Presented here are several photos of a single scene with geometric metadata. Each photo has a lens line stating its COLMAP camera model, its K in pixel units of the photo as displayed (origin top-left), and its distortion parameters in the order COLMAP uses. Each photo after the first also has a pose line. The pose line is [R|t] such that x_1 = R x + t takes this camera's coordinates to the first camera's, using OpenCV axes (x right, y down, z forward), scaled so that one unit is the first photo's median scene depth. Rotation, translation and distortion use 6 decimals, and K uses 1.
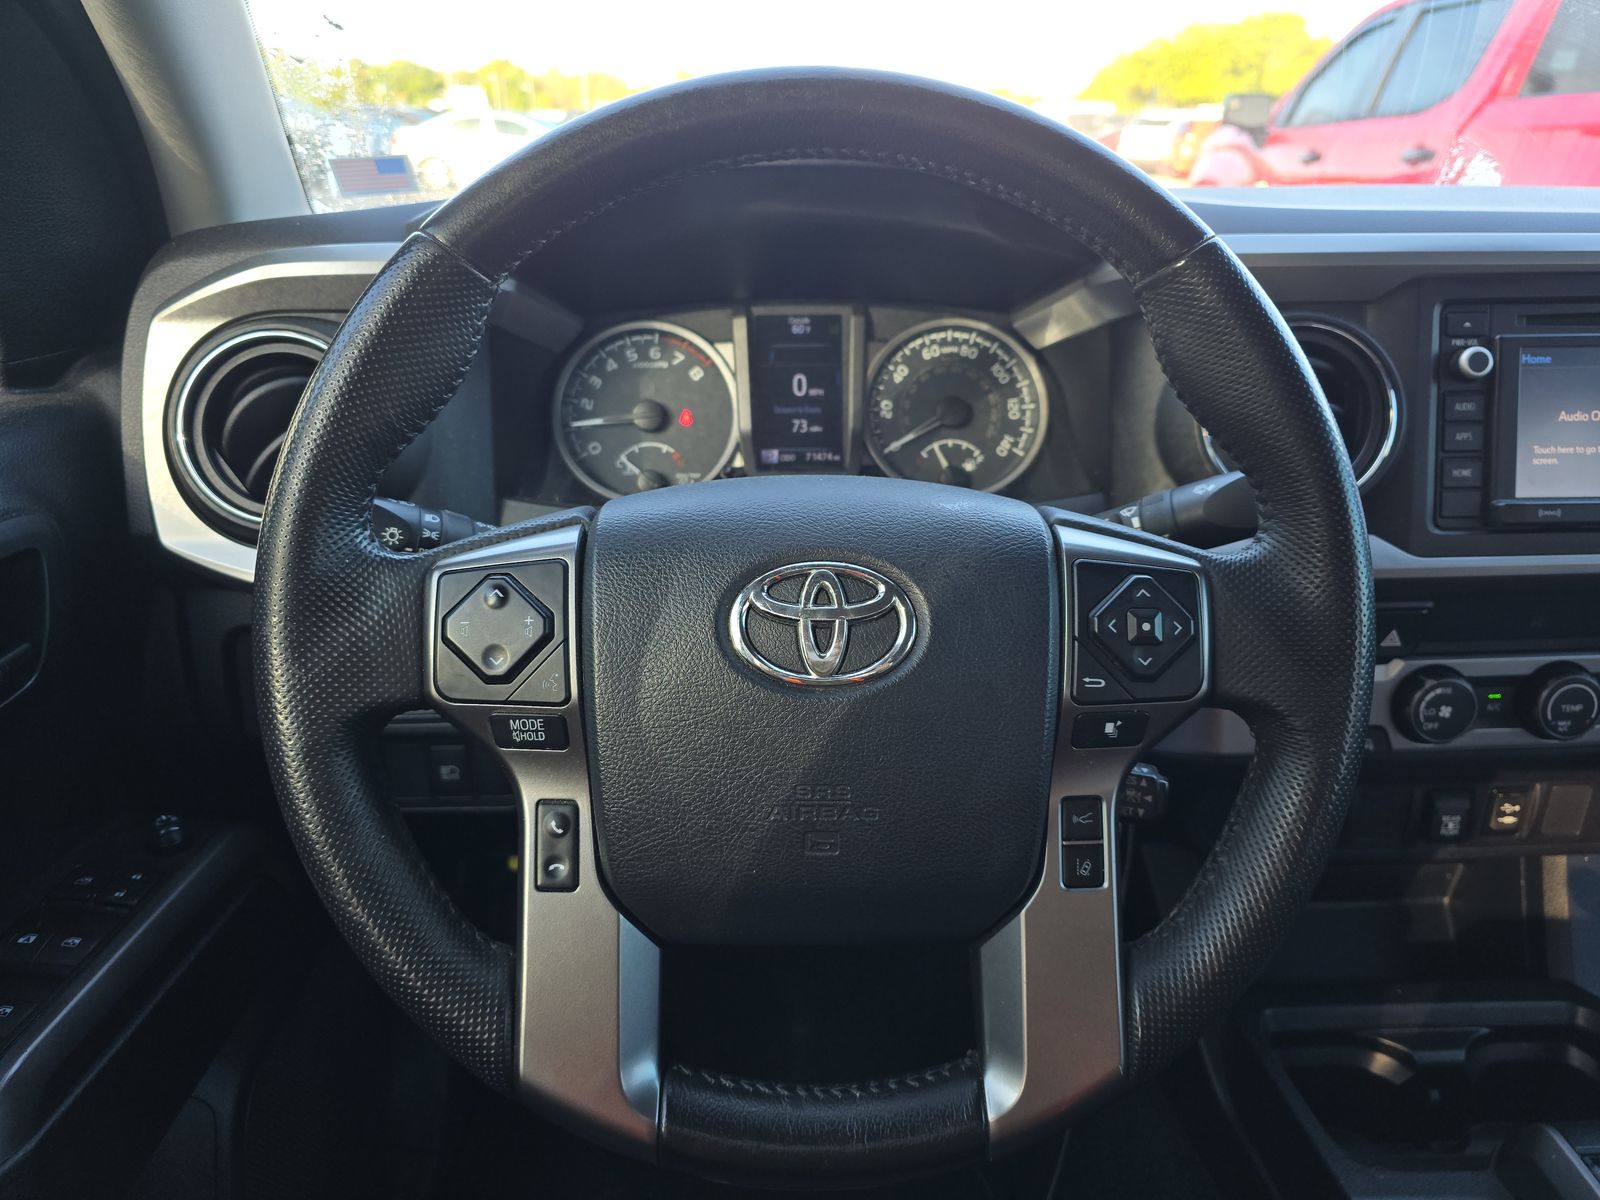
lens RADIAL K [[1080.2, 0, 808.1], [0, 1080.2, 597.6], [0, 0, 1]] dist [0.030745, -0.029630]
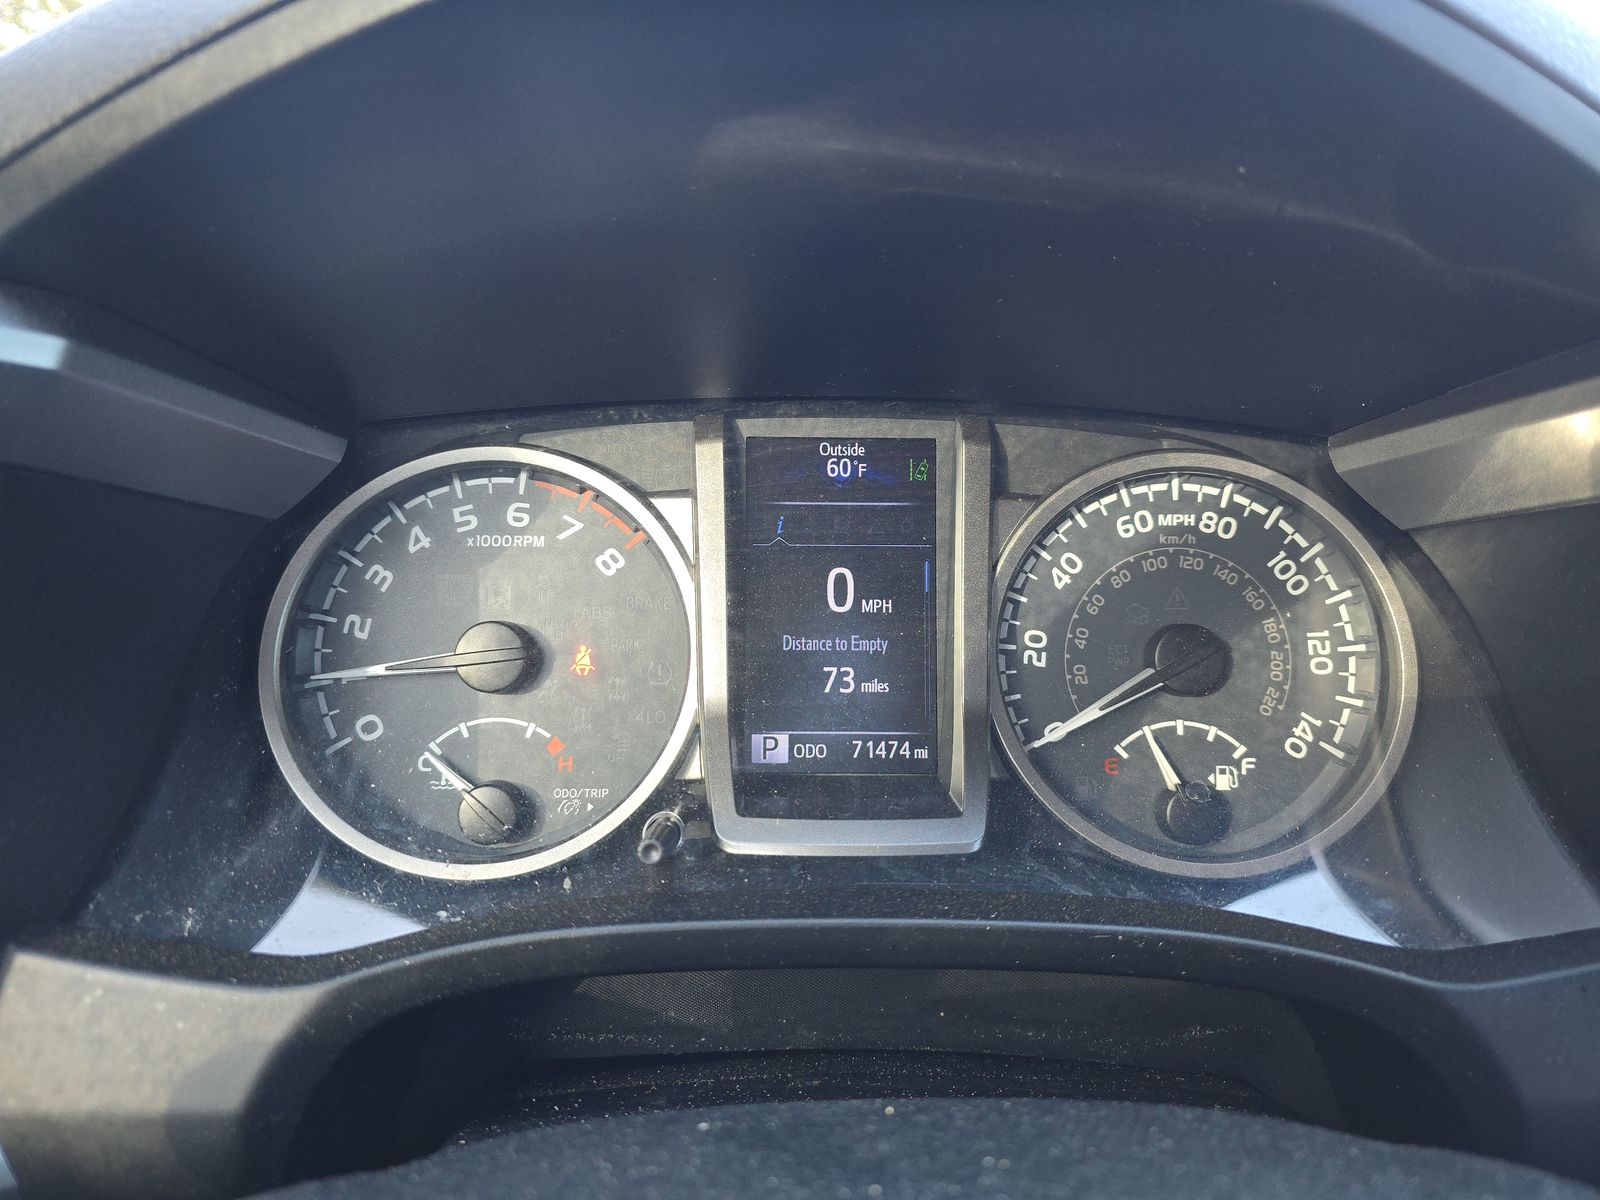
lens RADIAL K [[1080.2, 0, 797.3], [0, 1080.2, 597.9], [0, 0, 1]] dist [0.030745, -0.029630]
pose [[0.999815, 0.019075, -0.002423, -0.024660], [-0.019223, 0.994505, -0.102909, -0.148432], [0.000447, 0.102936, 0.994688, 0.560174]]
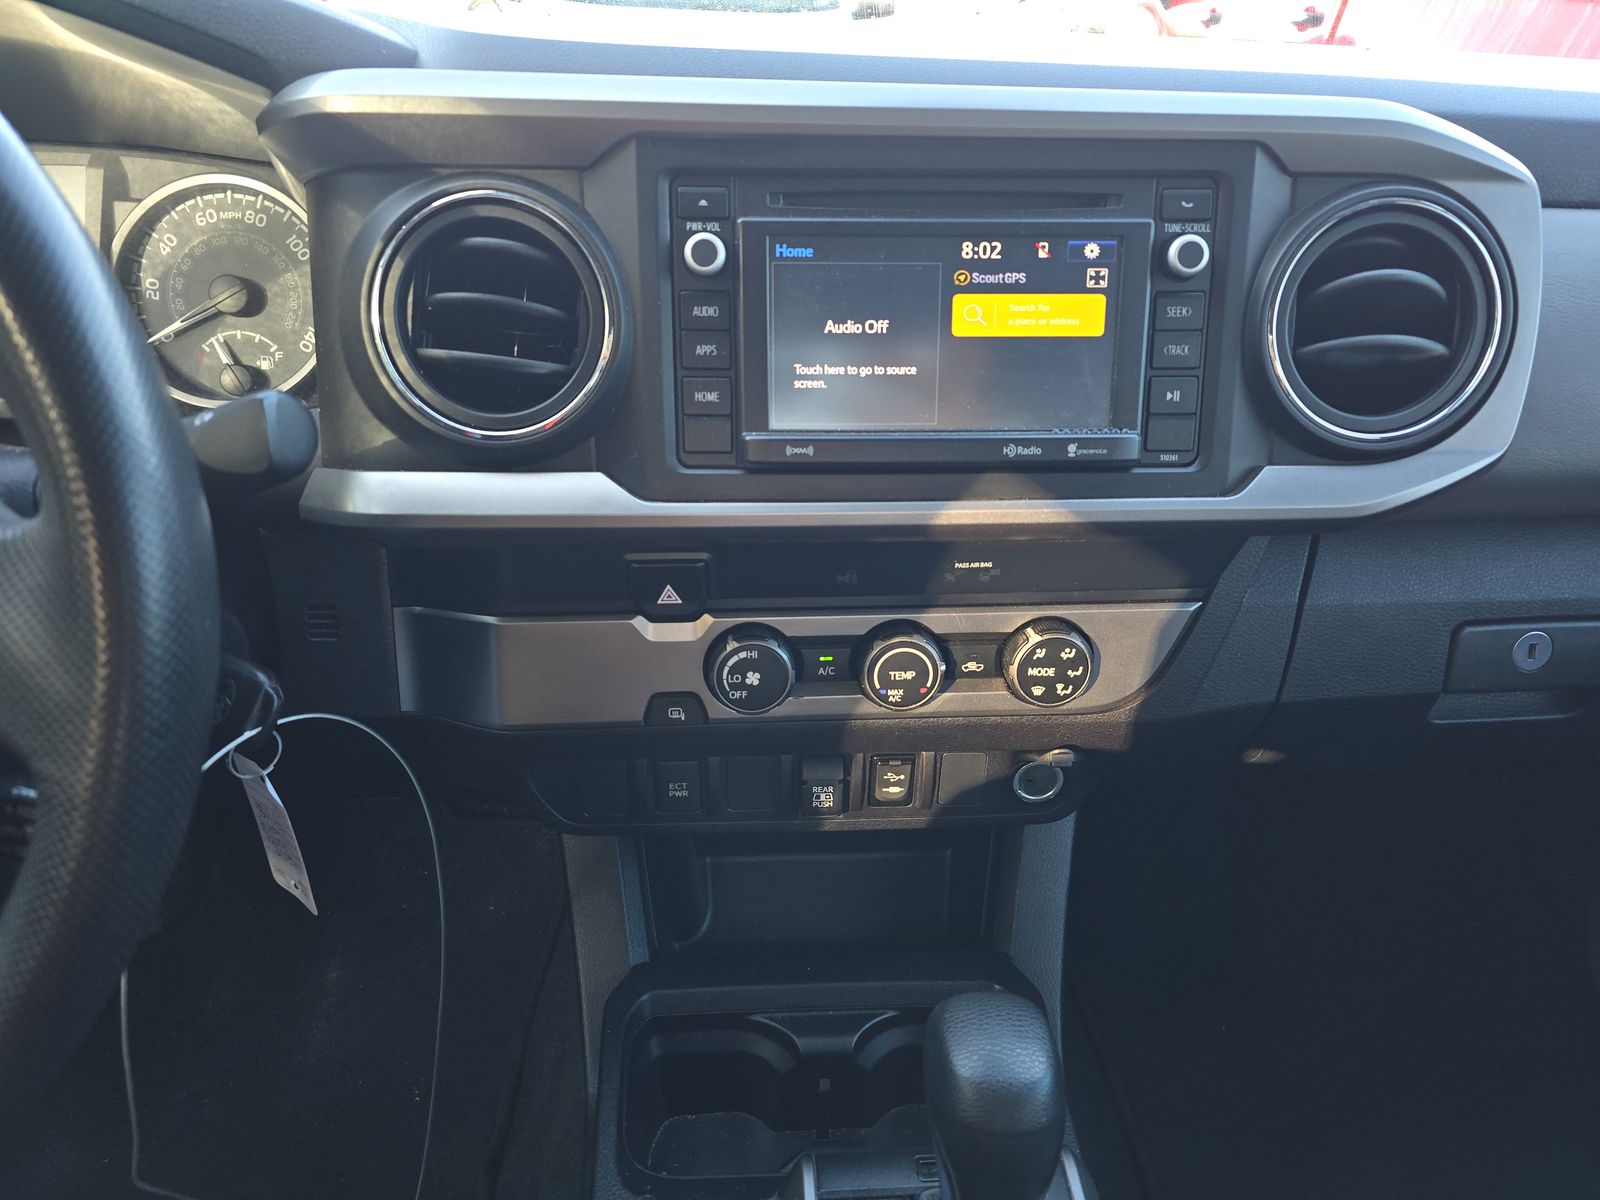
lens RADIAL K [[1080.2, 0, 792.7], [0, 1080.2, 604.1], [0, 0, 1]] dist [0.030745, -0.029630]
pose [[0.999129, 0.011527, 0.040110, 0.519973], [-0.016436, 0.992107, 0.124312, -0.051410], [-0.038361, -0.124863, 0.991432, 0.154522]]
